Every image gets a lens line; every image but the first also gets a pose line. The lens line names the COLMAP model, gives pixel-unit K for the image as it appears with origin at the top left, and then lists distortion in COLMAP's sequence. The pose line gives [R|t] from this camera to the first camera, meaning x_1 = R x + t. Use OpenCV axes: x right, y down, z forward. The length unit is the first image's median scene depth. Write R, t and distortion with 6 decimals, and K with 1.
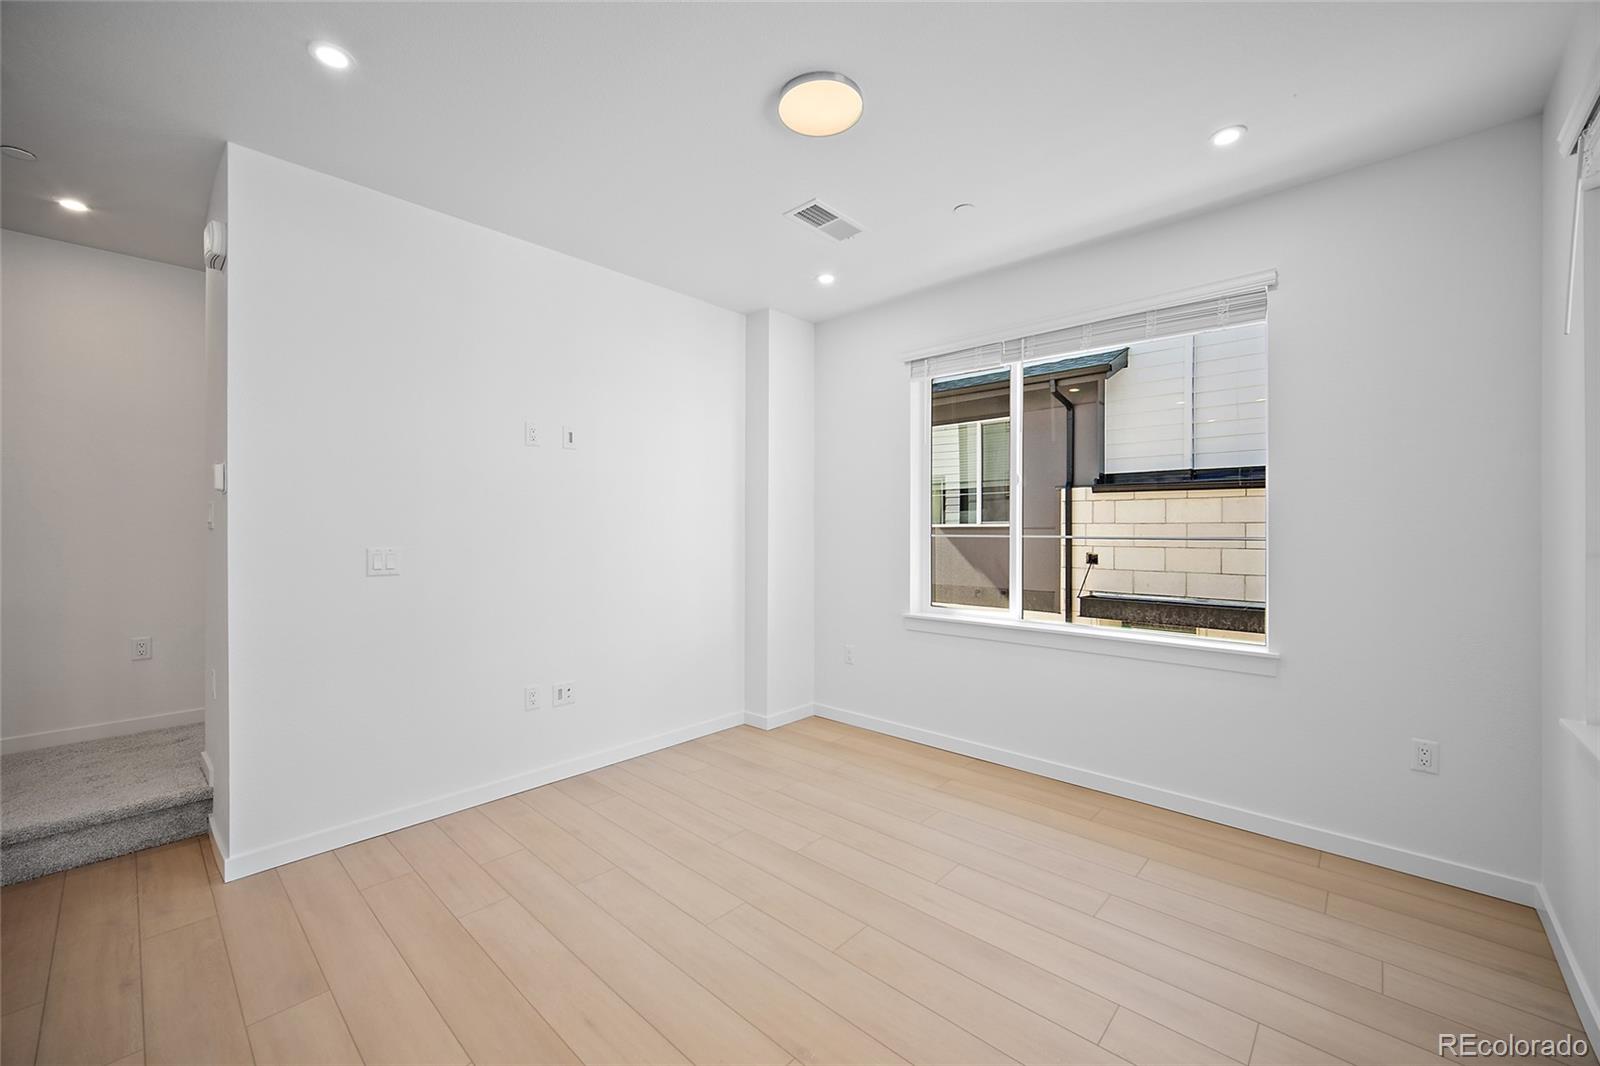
lens RADIAL K [[630.2, 0, 805.0], [0, 630.2, 522.3], [0, 0, 1]] dist [-0.001938, -0.000609]
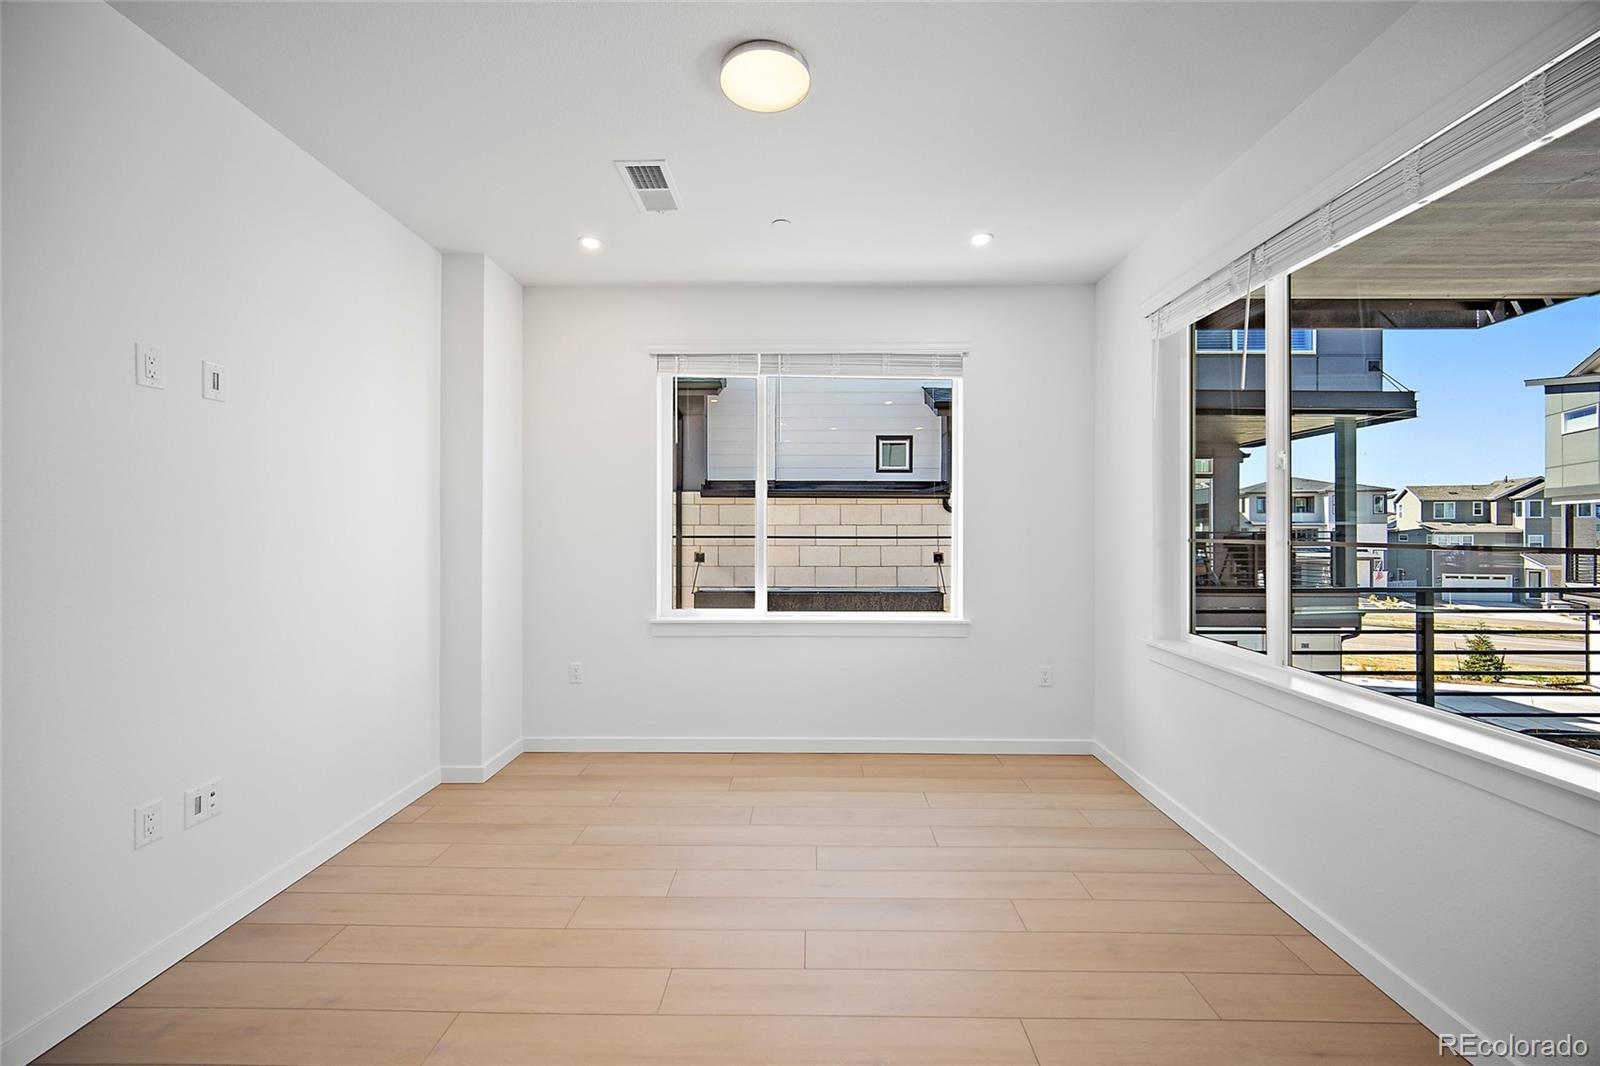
lens RADIAL K [[630.2, 0, 801.8], [0, 630.2, 526.8], [0, 0, 1]] dist [-0.001938, -0.000609]
pose [[0.747391, 0.002693, 0.664379, -0.304047], [-0.006394, 0.999975, 0.003140, 0.000664], [-0.664354, -0.006595, 0.747389, 0.143016]]
